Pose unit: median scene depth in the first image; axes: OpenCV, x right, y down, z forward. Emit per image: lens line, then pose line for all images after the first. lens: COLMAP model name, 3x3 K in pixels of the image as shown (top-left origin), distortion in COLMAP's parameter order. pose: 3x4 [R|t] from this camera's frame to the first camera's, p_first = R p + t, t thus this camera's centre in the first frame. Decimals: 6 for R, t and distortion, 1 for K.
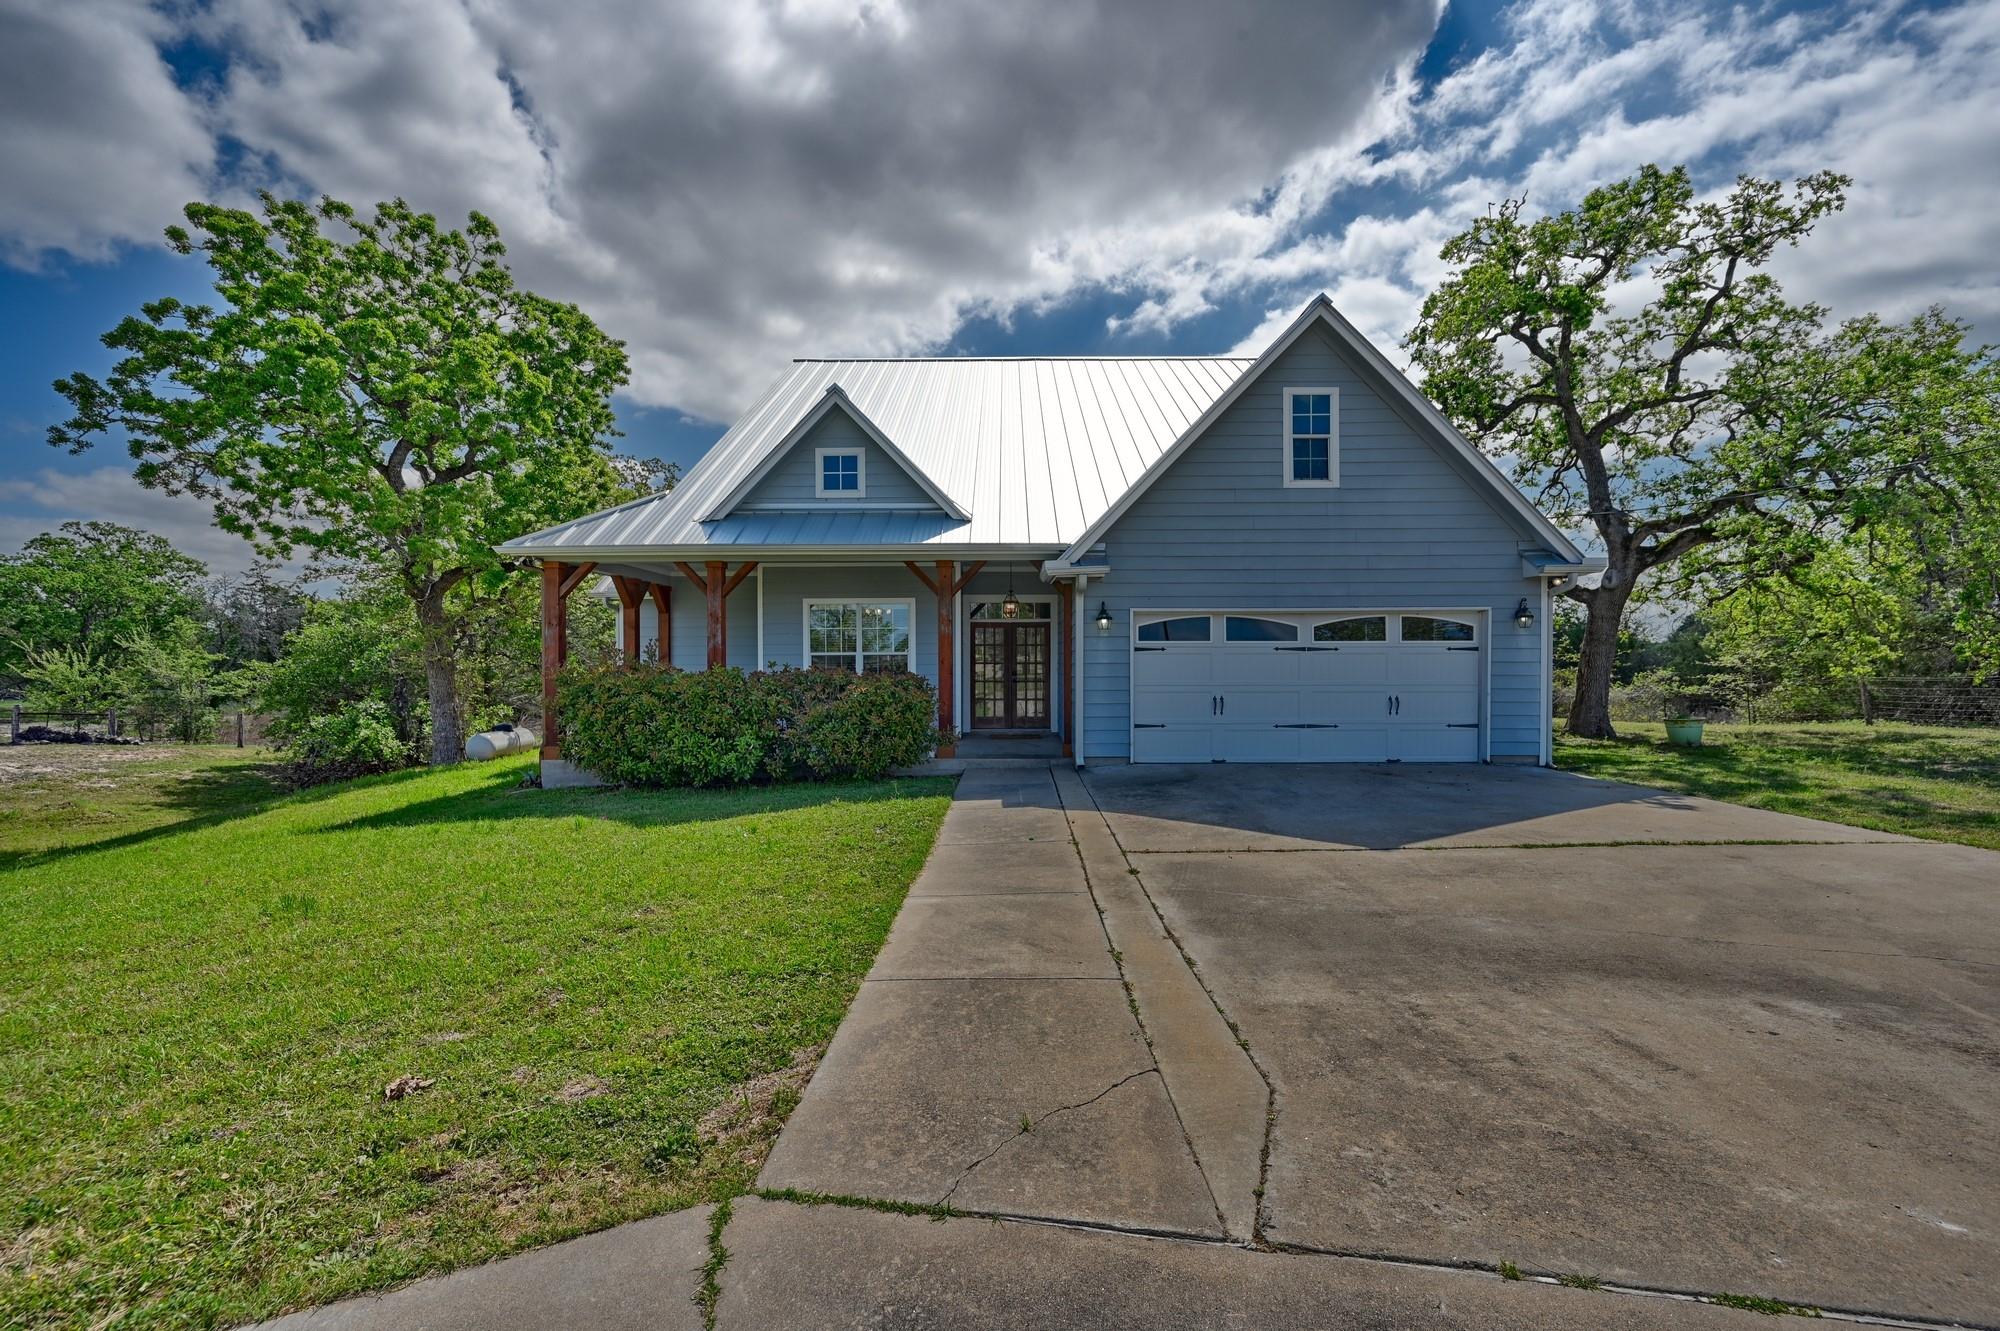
lens RADIAL K [[790.3, 0, 1012.7], [0, 790.3, 661.6], [0, 0, 1]] dist [0.001642, -0.000014]
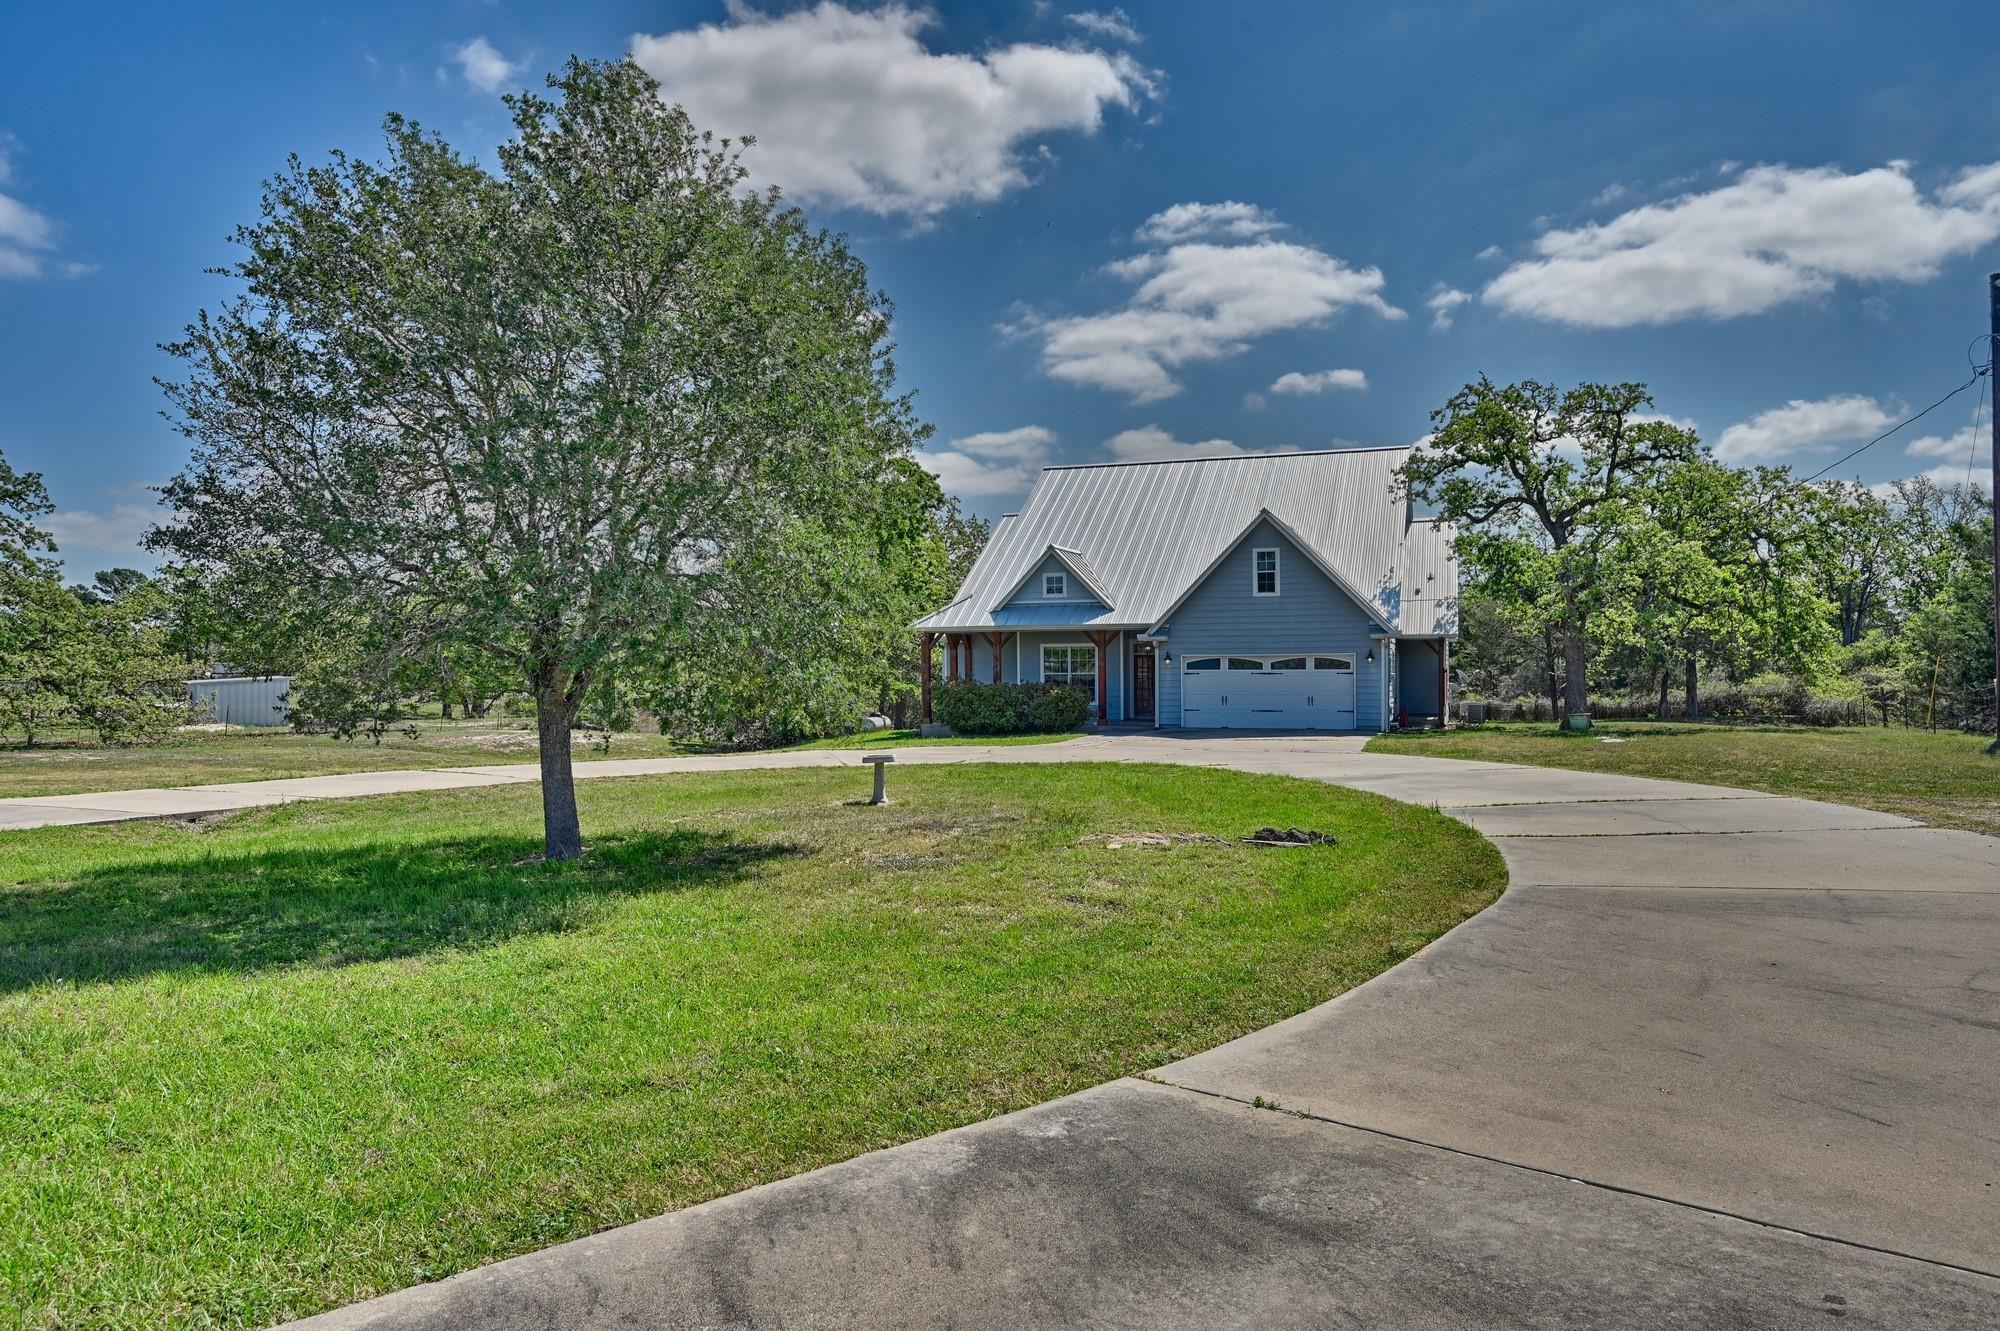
lens RADIAL K [[1267.2, 0, 1000.0], [0, 1267.2, 665.4], [0, 0, 1]] dist [0.000263, 0.000012]
pose [[0.942420, -0.002239, -0.334424, 0.818398], [0.002105, 0.999997, -0.000762, -0.036020], [0.334425, 0.000015, 0.942422, -2.341955]]
